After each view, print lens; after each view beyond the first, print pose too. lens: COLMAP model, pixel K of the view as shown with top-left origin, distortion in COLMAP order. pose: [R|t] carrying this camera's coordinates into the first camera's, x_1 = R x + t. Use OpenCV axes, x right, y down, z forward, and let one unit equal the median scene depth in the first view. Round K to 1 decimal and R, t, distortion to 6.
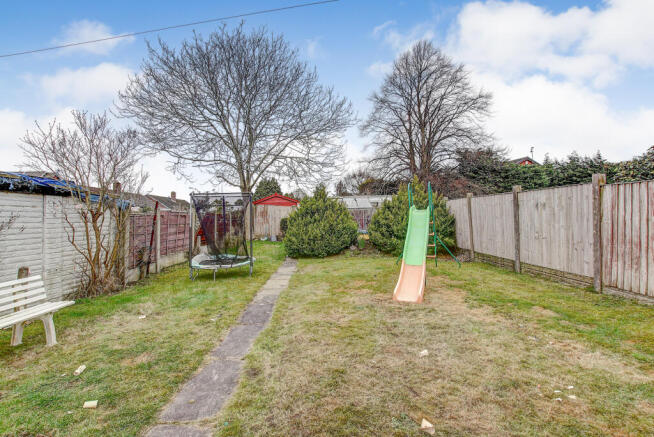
lens RADIAL K [[306.7, 0, 327.0], [0, 306.7, 218.6], [0, 0, 1]] dist [-0.025913, 0.001974]
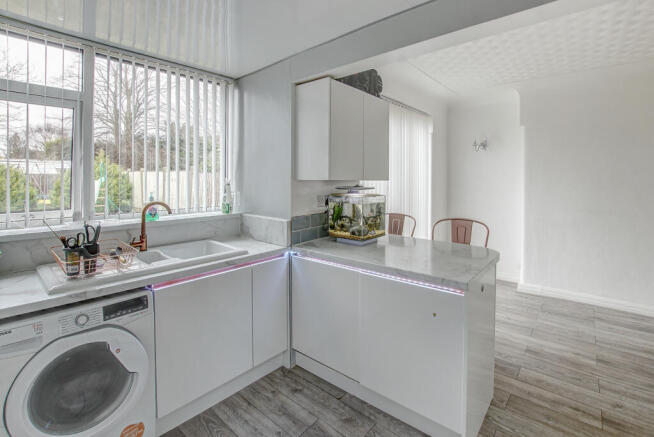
lens RADIAL K [[306.7, 0, 326.6], [0, 306.7, 182.9], [0, 0, 1]] dist [-0.025913, 0.001974]
pose [[0.657755, 0.013234, 0.753116, -0.009362], [-0.011153, 0.999907, -0.007831, -0.003963], [-0.753149, -0.003248, 0.657842, -0.165079]]
